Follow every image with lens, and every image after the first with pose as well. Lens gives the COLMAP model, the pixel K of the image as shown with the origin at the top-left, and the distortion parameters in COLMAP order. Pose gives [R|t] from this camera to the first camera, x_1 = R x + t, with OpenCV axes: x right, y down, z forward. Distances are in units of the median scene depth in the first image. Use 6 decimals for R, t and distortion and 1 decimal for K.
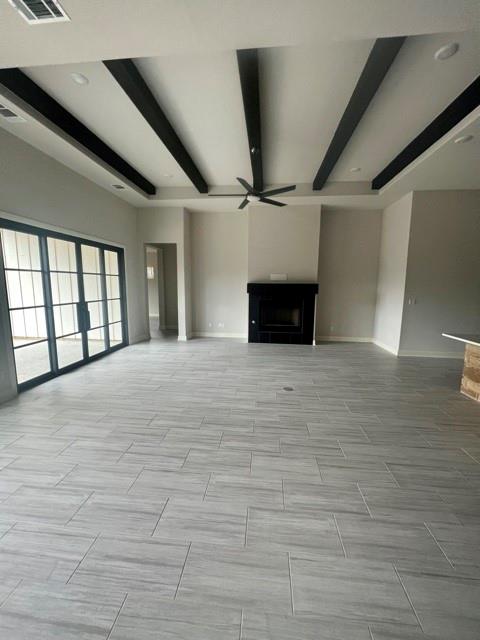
lens RADIAL K [[260.2, 0, 240.0], [0, 260.2, 320.0], [0, 0, 1]] dist [-0.000065, 0.000030]
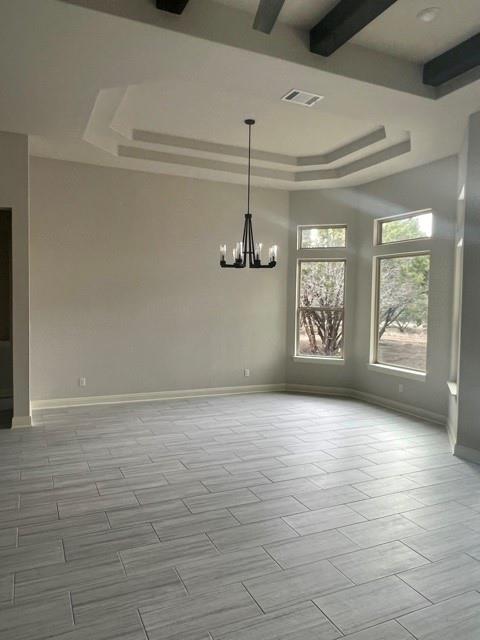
lens RADIAL K [[449.8, 0, 240.0], [0, 449.8, 320.0], [0, 0, 1]] dist [-0.051462, 0.000227]
pose [[-0.857452, -0.005830, -0.514530, 0.259561], [-0.102730, 0.981745, 0.160074, -0.165562], [0.504204, 0.190114, -0.842398, 1.154330]]
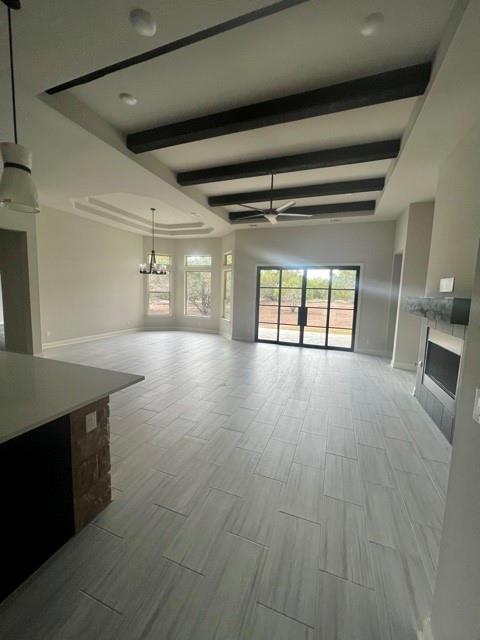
lens RADIAL K [[260.2, 0, 240.0], [0, 260.2, 320.0], [0, 0, 1]] dist [-0.000065, 0.000030]
pose [[-0.261874, 0.081028, -0.961695, 1.048177], [-0.170797, 0.976850, 0.128814, -0.135071], [0.949869, 0.197988, -0.241973, 1.087436]]
